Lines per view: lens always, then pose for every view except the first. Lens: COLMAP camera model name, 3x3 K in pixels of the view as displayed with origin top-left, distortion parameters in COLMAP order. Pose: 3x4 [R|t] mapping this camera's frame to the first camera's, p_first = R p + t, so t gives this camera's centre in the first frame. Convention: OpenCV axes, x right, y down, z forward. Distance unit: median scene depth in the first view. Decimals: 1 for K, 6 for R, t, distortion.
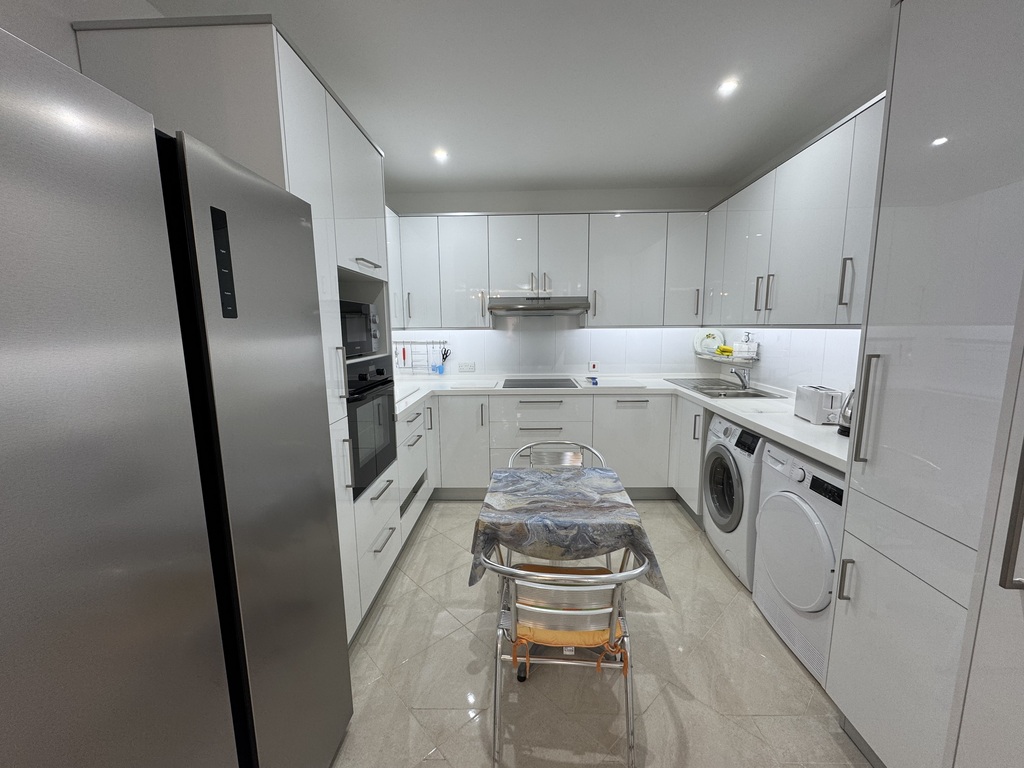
lens RADIAL K [[407.5, 0, 513.0], [0, 407.5, 384.5], [0, 0, 1]] dist [-0.003219, -0.000049]
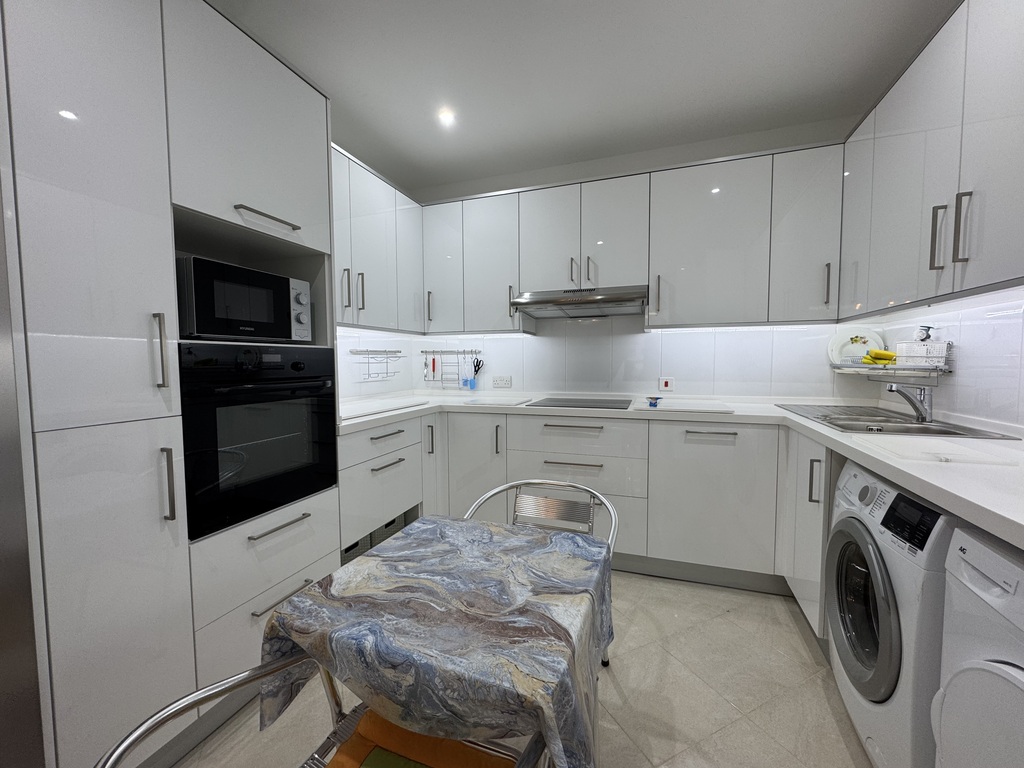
lens RADIAL K [[407.5, 0, 511.3], [0, 407.5, 384.2], [0, 0, 1]] dist [-0.003219, -0.000049]
pose [[0.951665, 0.021221, -0.306405, 0.191089], [-0.045962, 0.996216, -0.073759, 0.026802], [0.303680, 0.084277, 0.949039, 0.273531]]
